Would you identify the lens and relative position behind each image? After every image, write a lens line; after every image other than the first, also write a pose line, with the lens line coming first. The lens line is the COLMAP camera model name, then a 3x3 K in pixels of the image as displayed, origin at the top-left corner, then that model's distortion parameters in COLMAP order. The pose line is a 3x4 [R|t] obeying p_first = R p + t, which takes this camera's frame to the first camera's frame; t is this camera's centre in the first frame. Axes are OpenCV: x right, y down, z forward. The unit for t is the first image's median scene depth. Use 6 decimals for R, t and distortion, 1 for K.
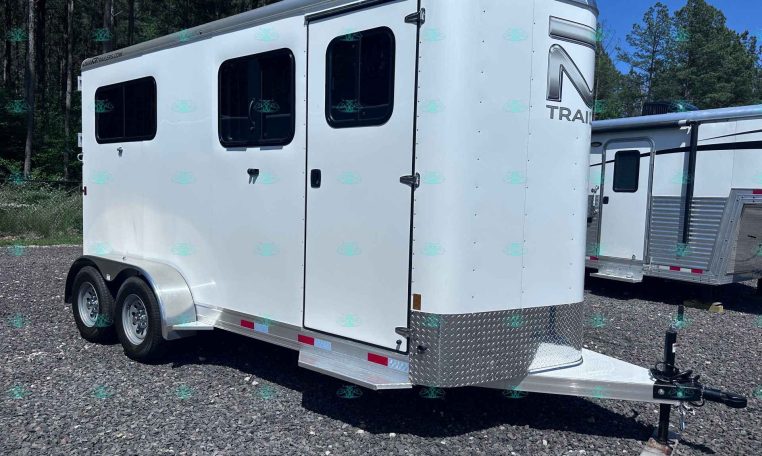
lens RADIAL K [[528.7, 0, 381.0], [0, 528.7, 228.0], [0, 0, 1]] dist [0.151182, -0.188300]
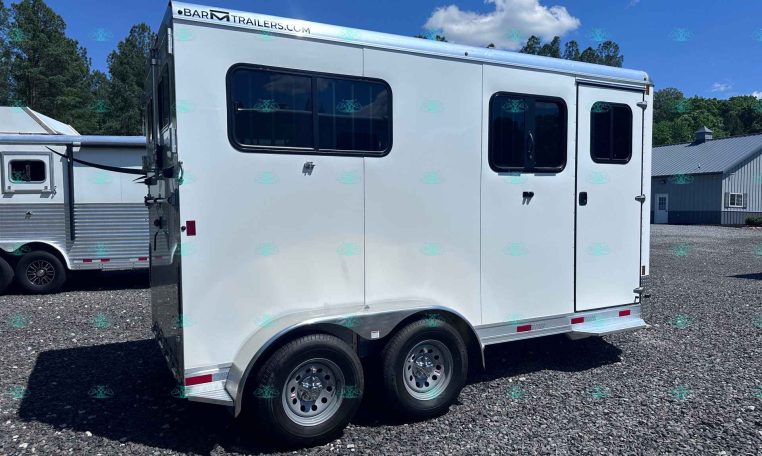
lens RADIAL K [[533.2, 0, 381.0], [0, 533.2, 228.0], [0, 0, 1]] dist [0.132741, -0.189072]
pose [[0.394463, -0.079098, 0.915501, -1.590618], [0.078879, 0.995526, 0.052025, -0.131453], [-0.915520, 0.051692, 0.398937, 0.920128]]
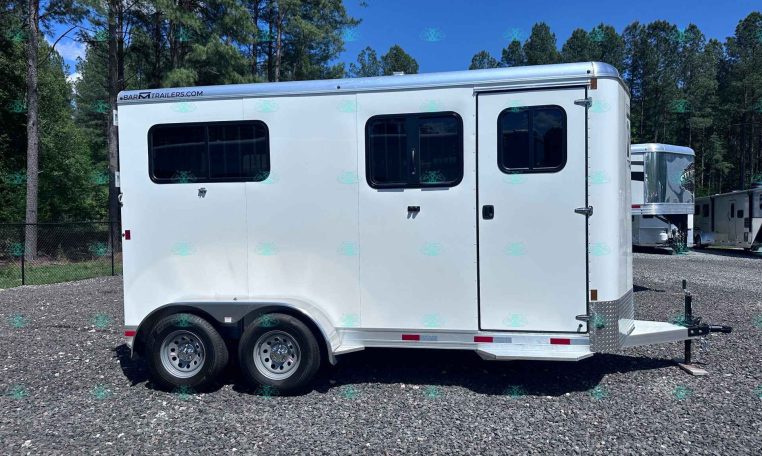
lens RADIAL K [[533.2, 0, 381.0], [0, 533.2, 228.0], [0, 0, 1]] dist [0.132741, -0.189072]
pose [[0.868438, -0.054438, 0.492800, -0.993398], [0.073384, 0.997120, -0.019172, -0.049169], [-0.490337, 0.052813, 0.869931, -0.006785]]
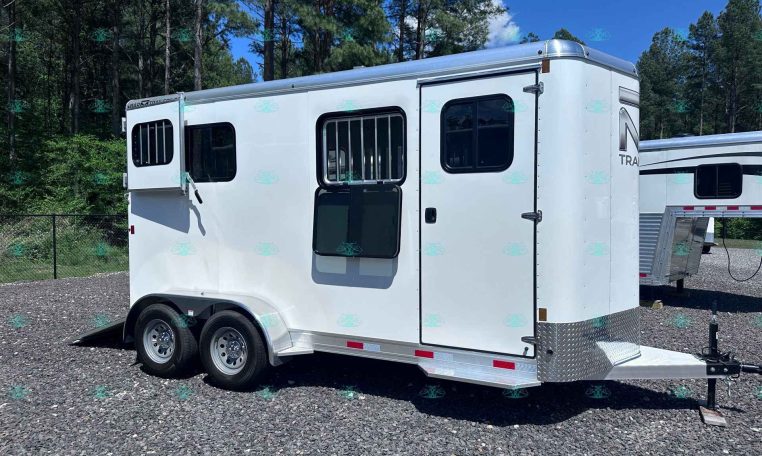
lens RADIAL K [[528.7, 0, 381.0], [0, 528.7, 228.0], [0, 0, 1]] dist [0.151182, -0.188300]
pose [[0.978324, -0.038218, 0.203524, -0.470892], [0.044190, 0.998713, -0.024877, -0.040888], [-0.202312, 0.033331, 0.978754, -0.130434]]
